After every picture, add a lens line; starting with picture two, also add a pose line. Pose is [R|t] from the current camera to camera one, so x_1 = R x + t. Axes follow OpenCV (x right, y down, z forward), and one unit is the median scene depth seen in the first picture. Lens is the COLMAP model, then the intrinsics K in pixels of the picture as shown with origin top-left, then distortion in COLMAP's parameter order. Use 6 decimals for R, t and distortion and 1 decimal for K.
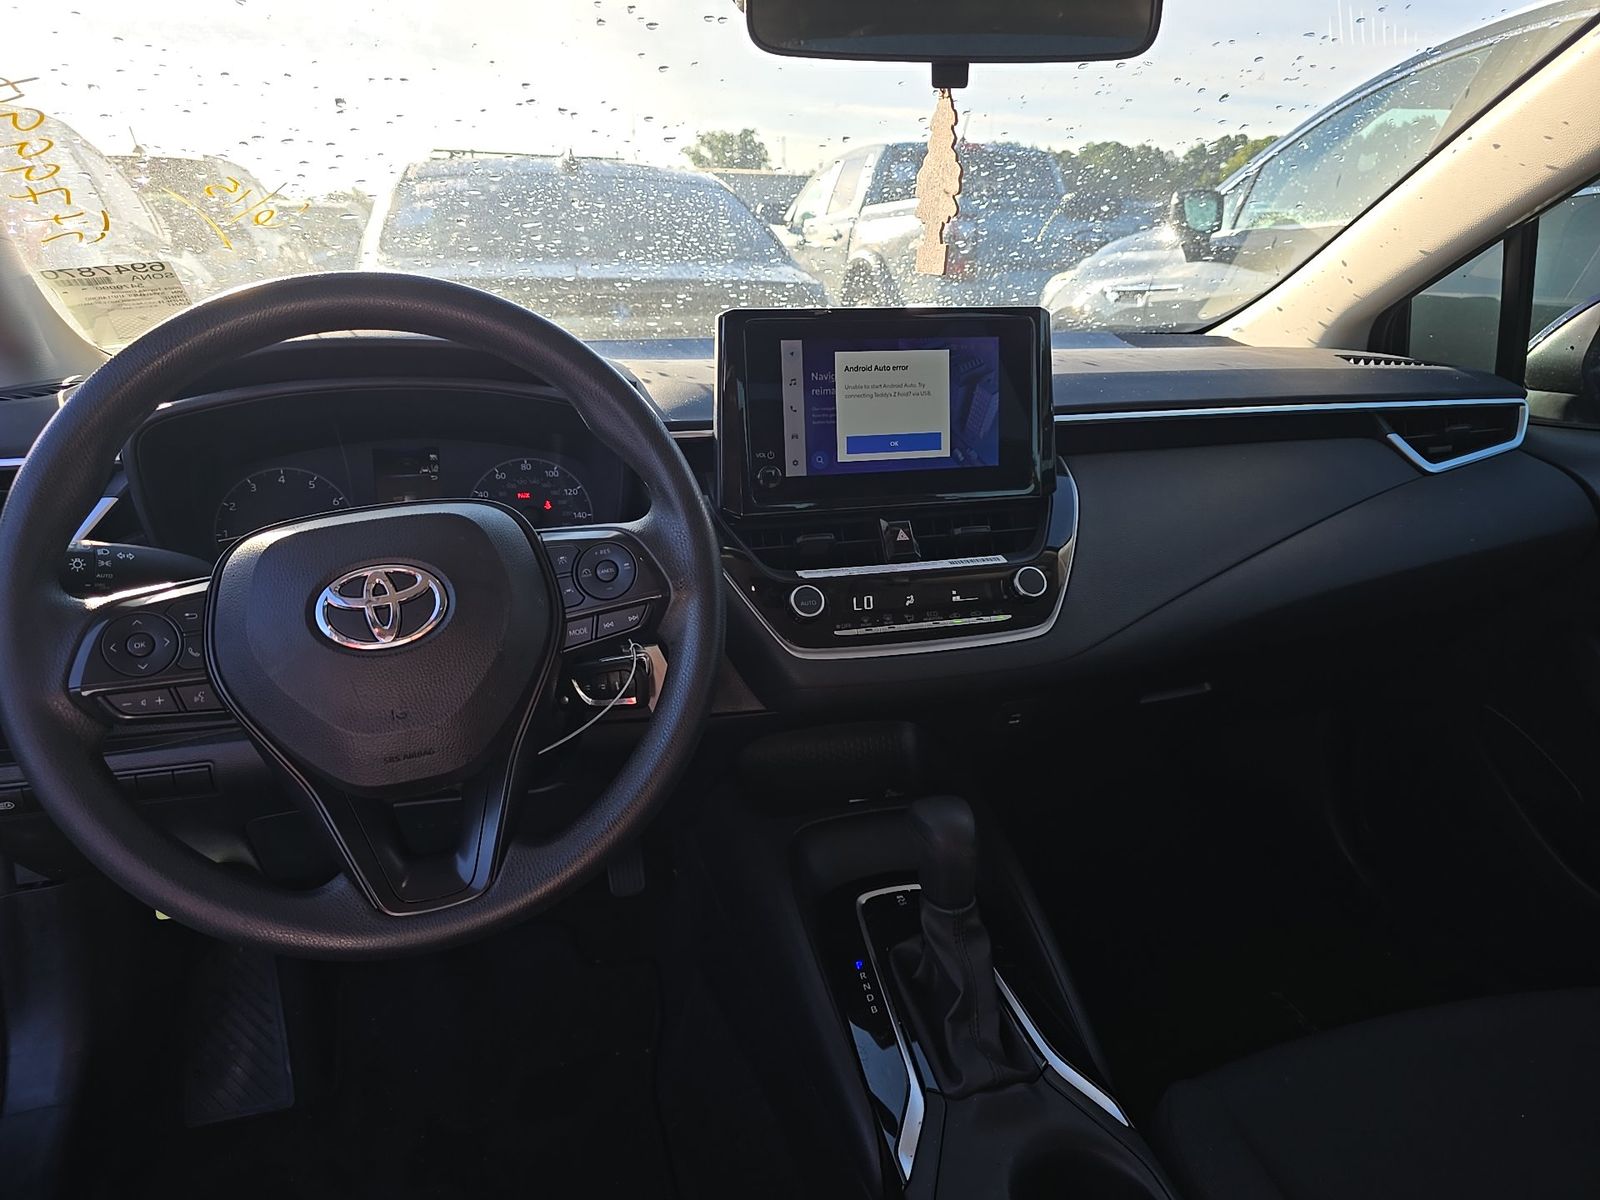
lens RADIAL K [[1077.9, 0, 800.0], [0, 1077.9, 600.0], [0, 0, 1]] dist [0.061583, -0.089590]
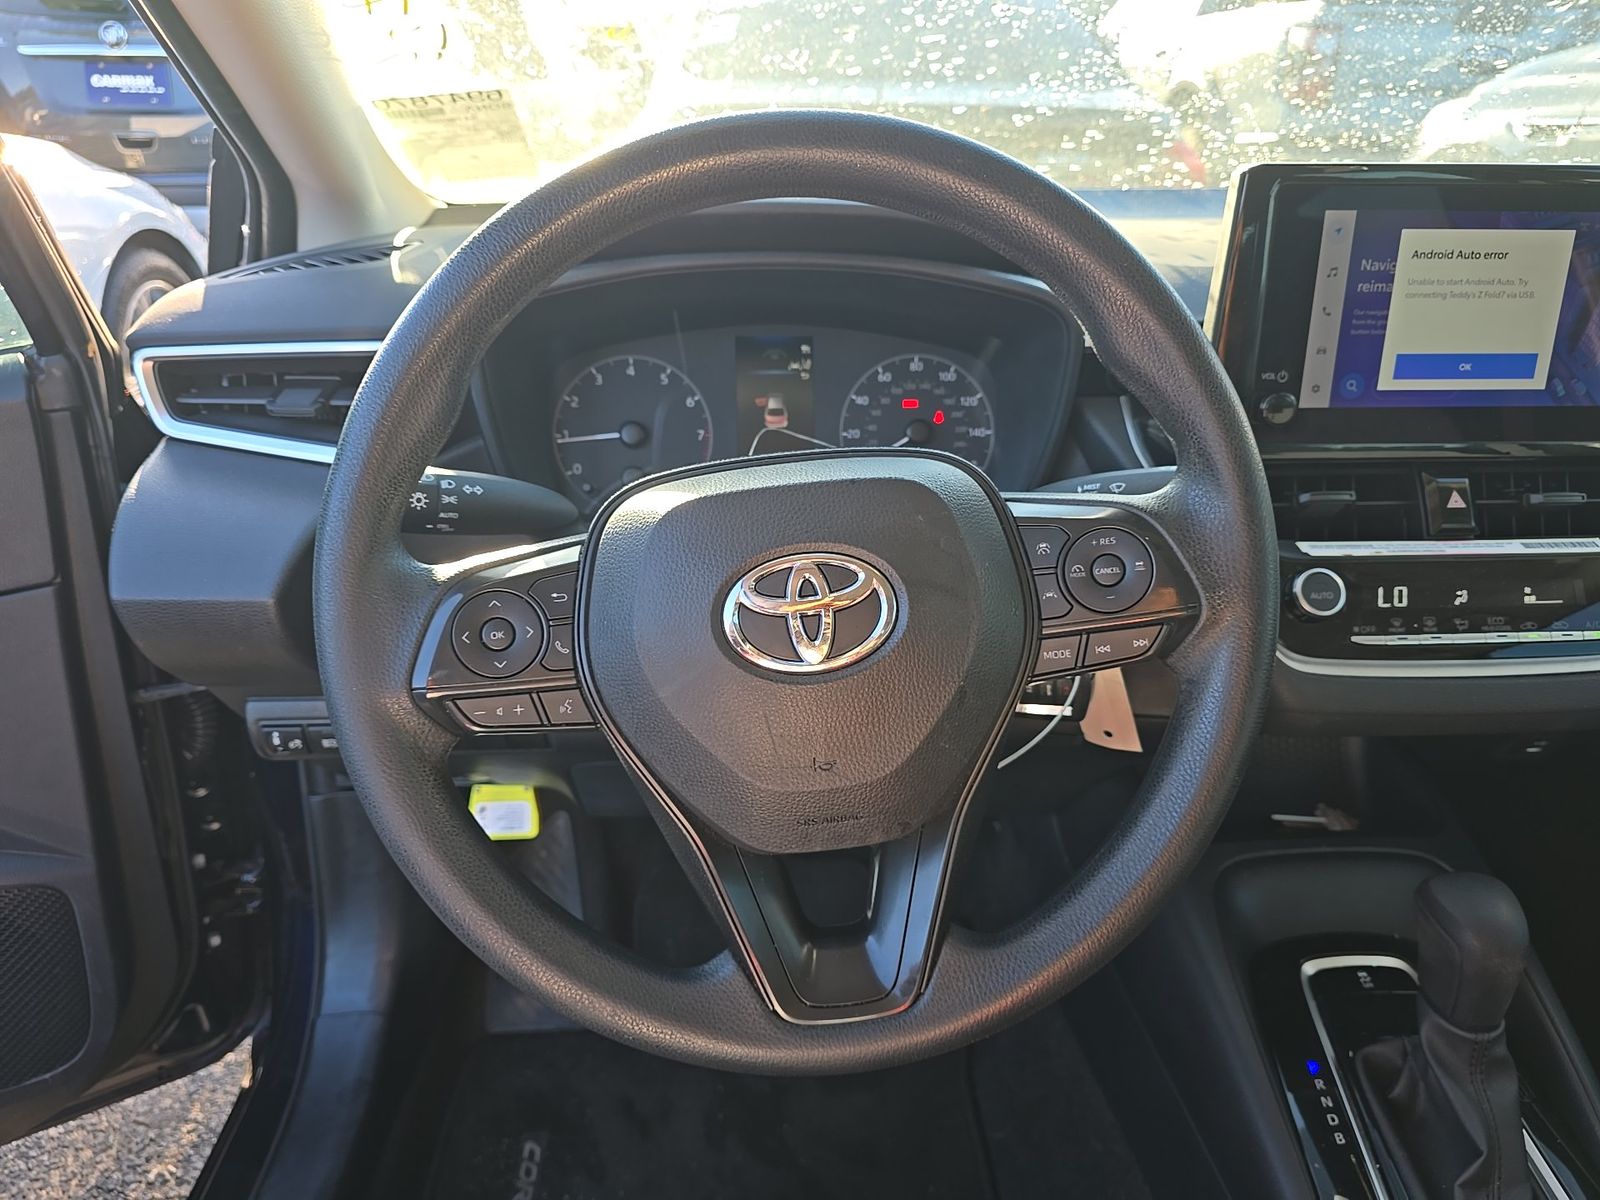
lens RADIAL K [[1115.4, 0, 800.0], [0, 1115.4, 600.0], [0, 0, 1]] dist [0.039209, -0.060860]
pose [[0.971020, 0.101284, -0.216478, -0.161805], [-0.072264, 0.987790, 0.138018, -0.069766], [0.227813, -0.118375, 0.966482, 0.206429]]
